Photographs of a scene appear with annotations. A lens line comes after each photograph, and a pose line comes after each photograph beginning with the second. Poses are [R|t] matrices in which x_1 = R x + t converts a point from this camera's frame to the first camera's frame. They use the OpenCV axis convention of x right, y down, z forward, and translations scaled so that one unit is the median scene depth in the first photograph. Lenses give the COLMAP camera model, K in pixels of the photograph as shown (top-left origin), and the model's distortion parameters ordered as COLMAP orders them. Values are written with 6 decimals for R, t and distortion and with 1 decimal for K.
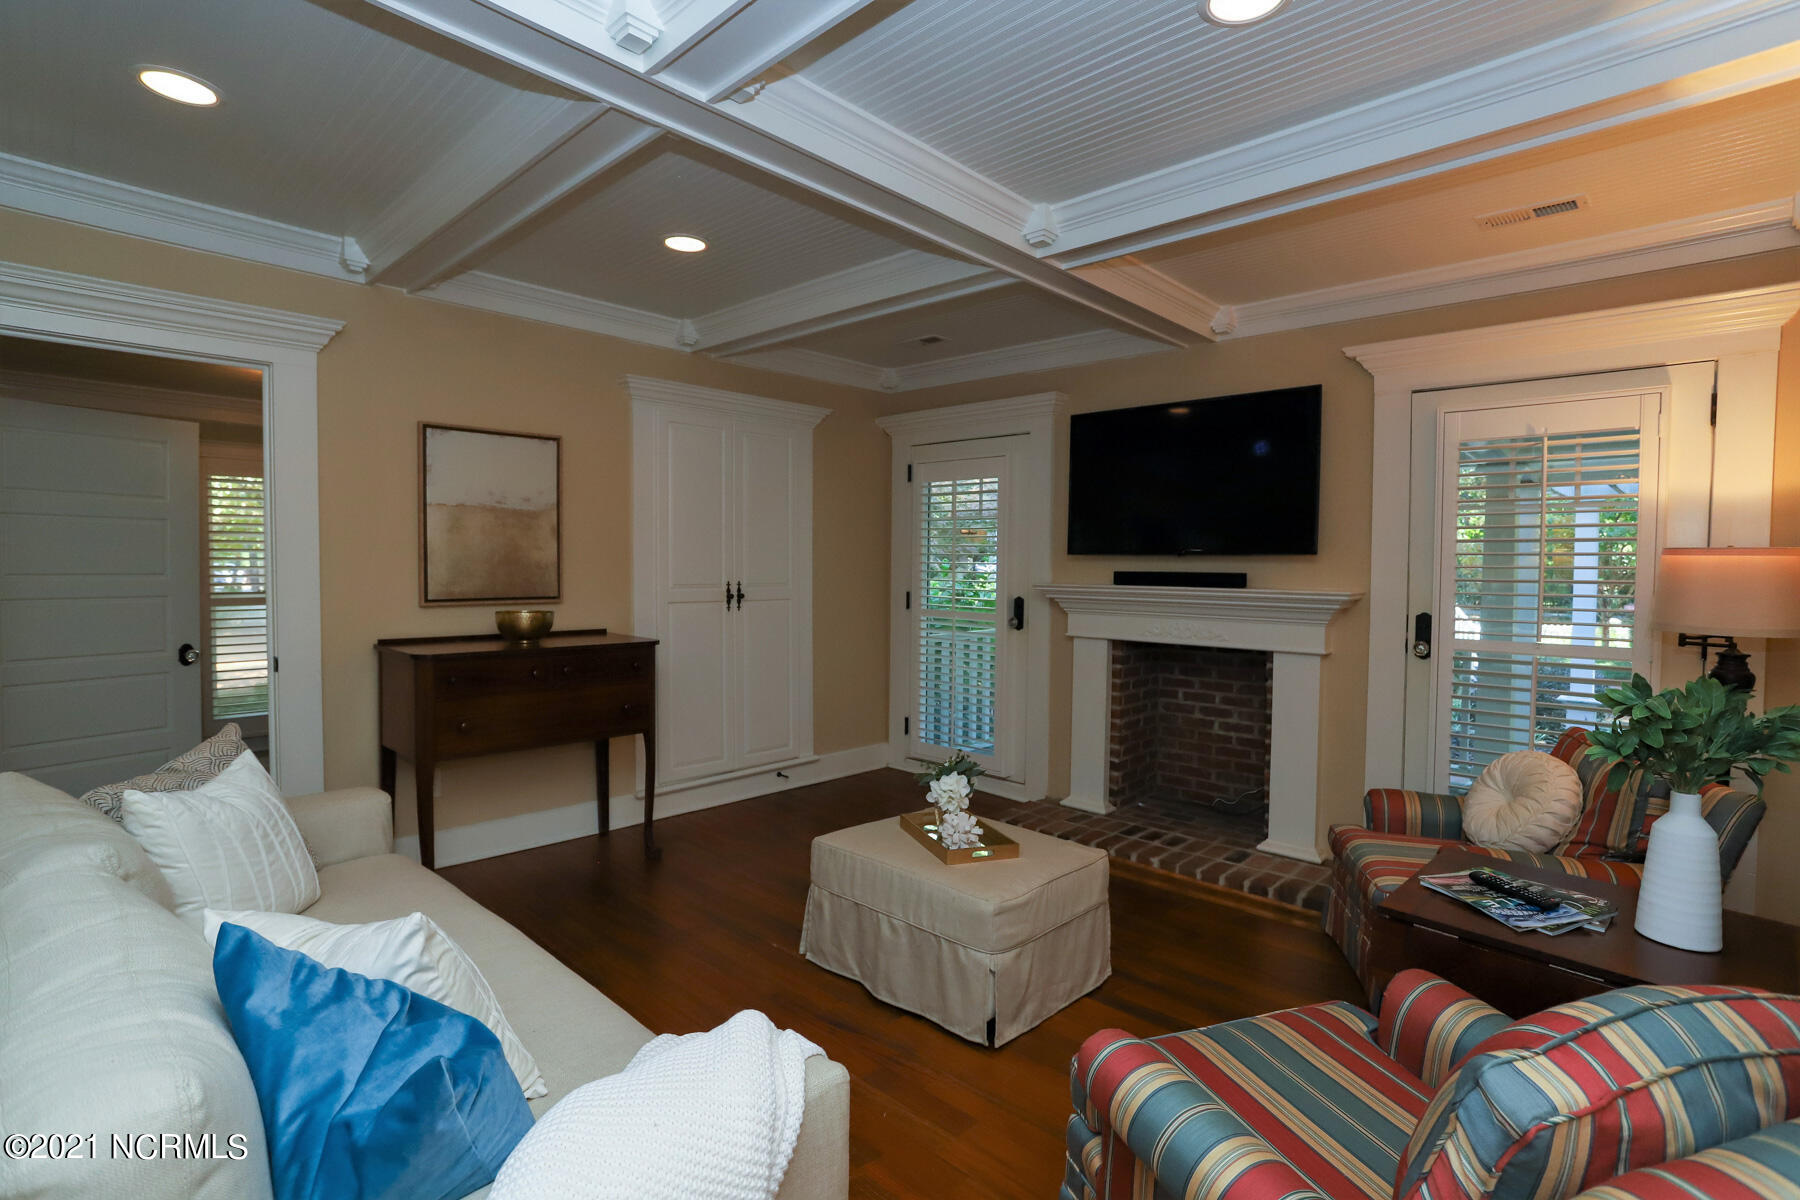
lens RADIAL K [[826.6, 0, 906.3], [0, 826.6, 594.5], [0, 0, 1]] dist [-0.049795, 0.020750]
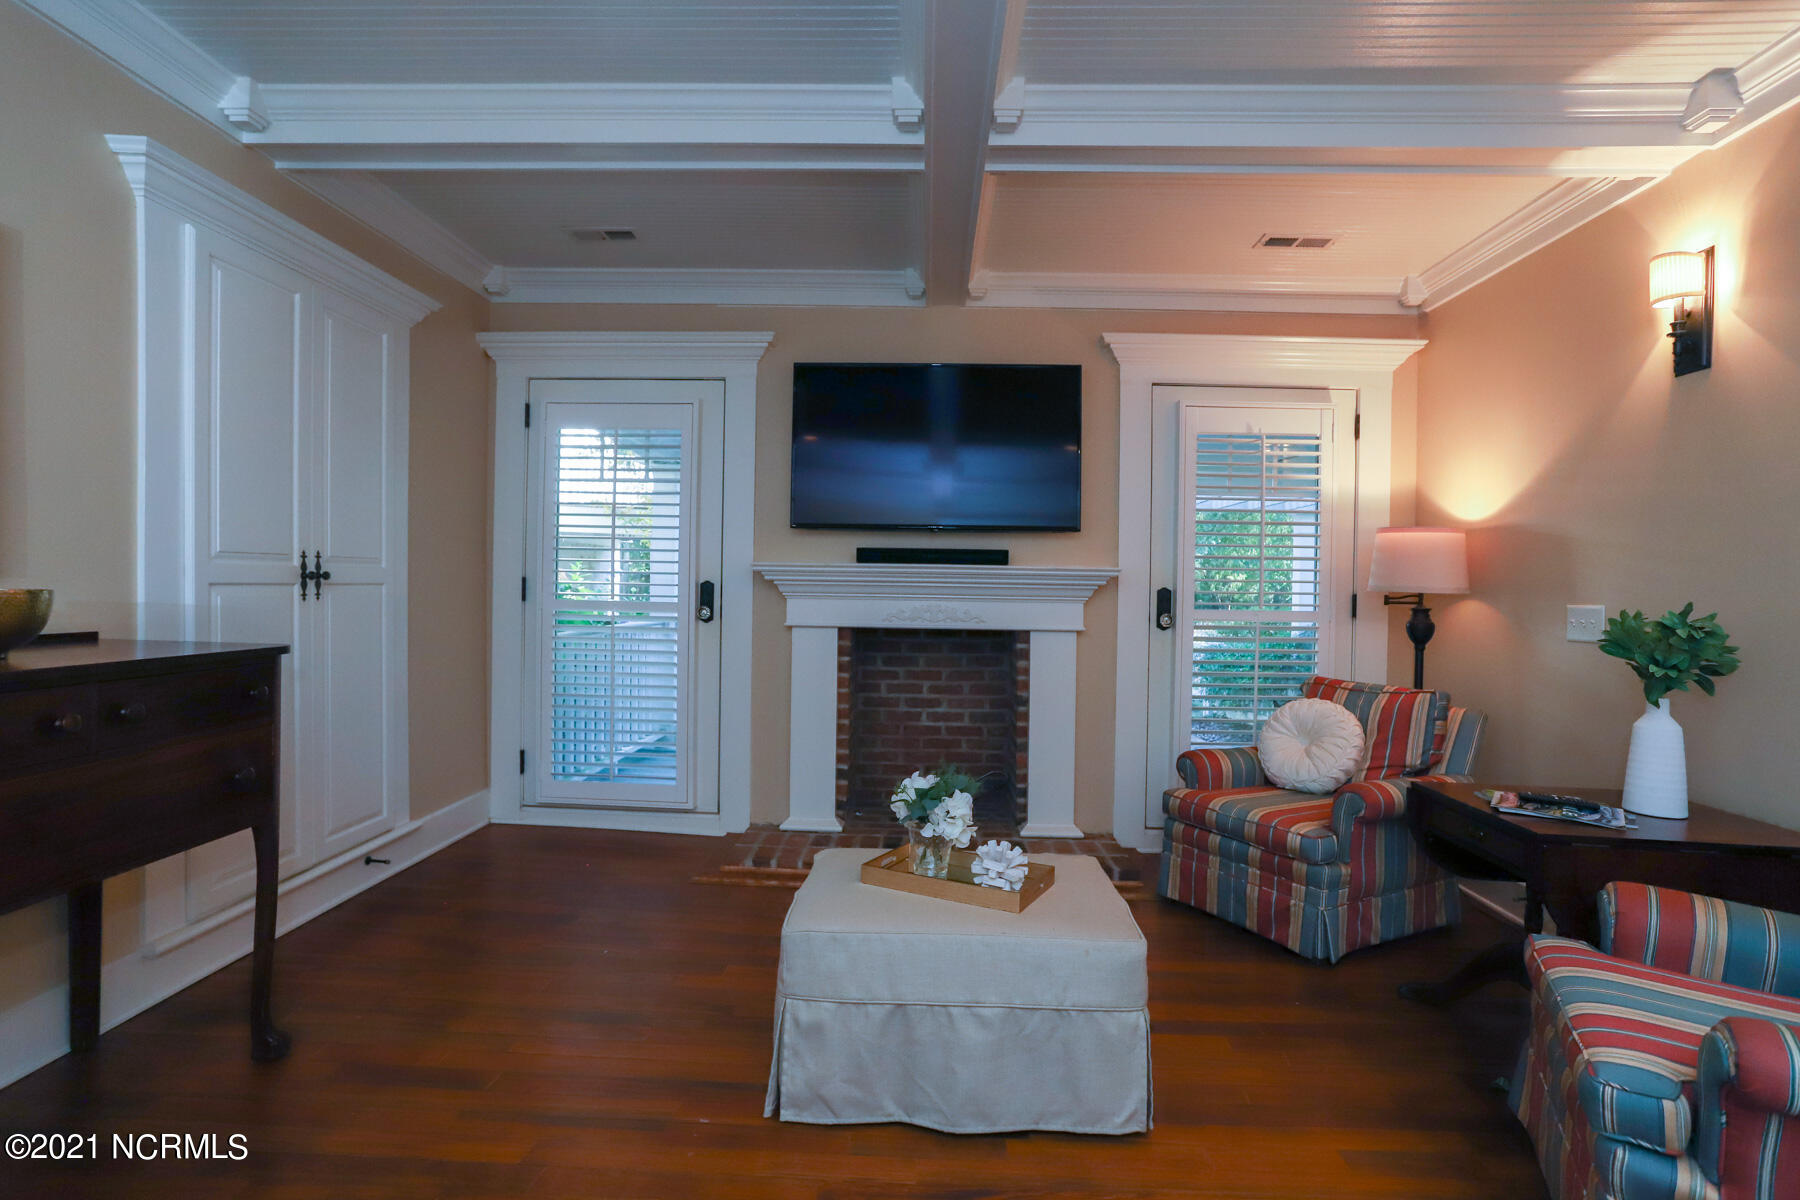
lens RADIAL K [[870.1, 0, 903.0], [0, 870.1, 589.9], [0, 0, 1]] dist [-0.068880, 0.037029]
pose [[0.765053, -0.003463, 0.643958, -0.288157], [0.012979, 0.999865, -0.010042, 0.025070], [-0.643836, 0.016041, 0.764995, 0.259851]]
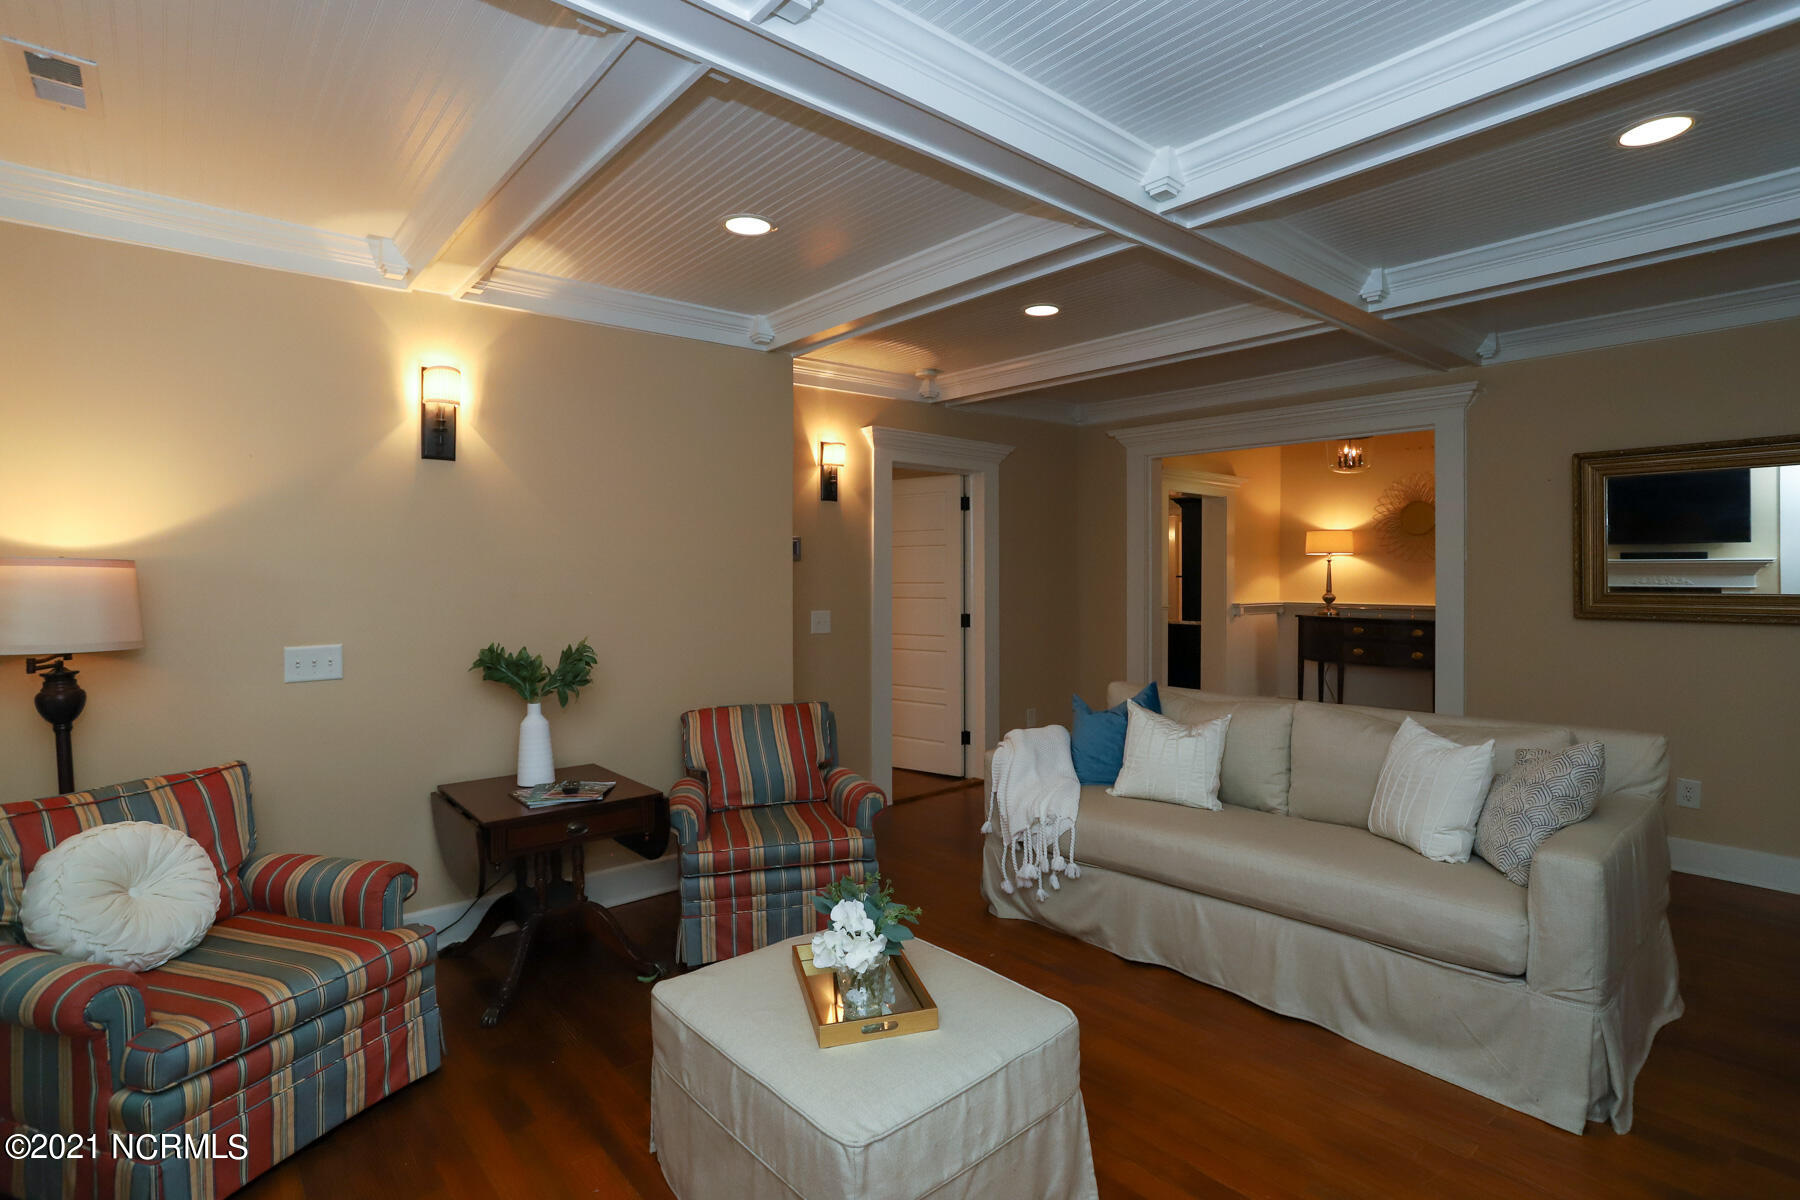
lens RADIAL K [[875.3, 0, 905.6], [0, 875.3, 589.8], [0, 0, 1]] dist [-0.068318, 0.037764]
pose [[-0.993684, -0.004179, 0.112137, -0.026513], [0.001674, 0.998643, 0.052049, -0.040017], [-0.112202, 0.051908, -0.992329, 1.022649]]
